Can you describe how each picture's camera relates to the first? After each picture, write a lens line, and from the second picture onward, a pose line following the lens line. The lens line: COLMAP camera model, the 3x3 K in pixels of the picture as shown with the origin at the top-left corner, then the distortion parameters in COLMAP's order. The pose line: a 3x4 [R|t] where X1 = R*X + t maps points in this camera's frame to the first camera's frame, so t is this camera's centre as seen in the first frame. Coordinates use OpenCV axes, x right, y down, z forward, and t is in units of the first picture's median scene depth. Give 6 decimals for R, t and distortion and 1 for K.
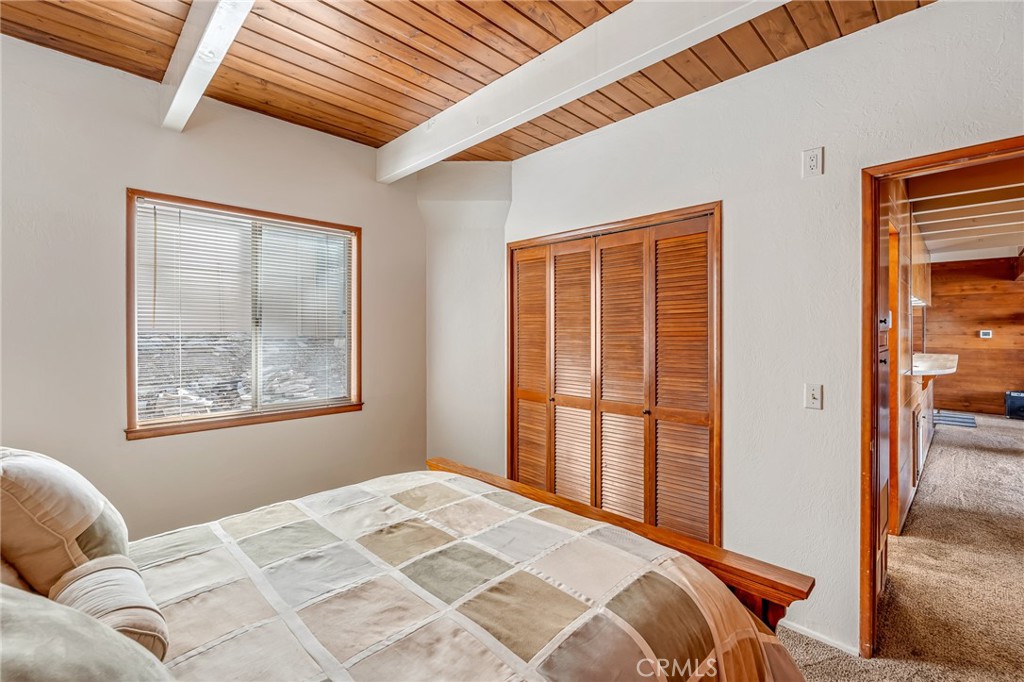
lens RADIAL K [[453.5, 0, 508.8], [0, 453.5, 330.9], [0, 0, 1]] dist [-0.004315, 0.000967]
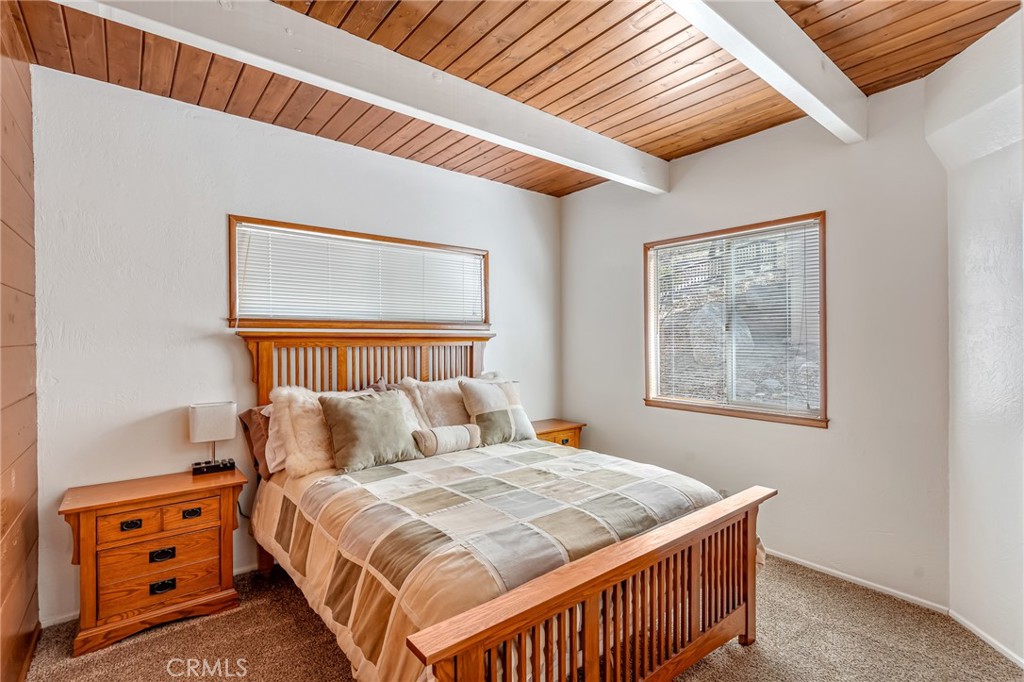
lens RADIAL K [[461.3, 0, 504.8], [0, 461.3, 343.6], [0, 0, 1]] dist [-0.000351, 0.000001]
pose [[-0.091916, 0.013017, -0.995682, 0.781561], [0.007537, 0.999895, 0.012376, 0.004359], [0.995738, -0.006367, -0.092005, 0.656243]]
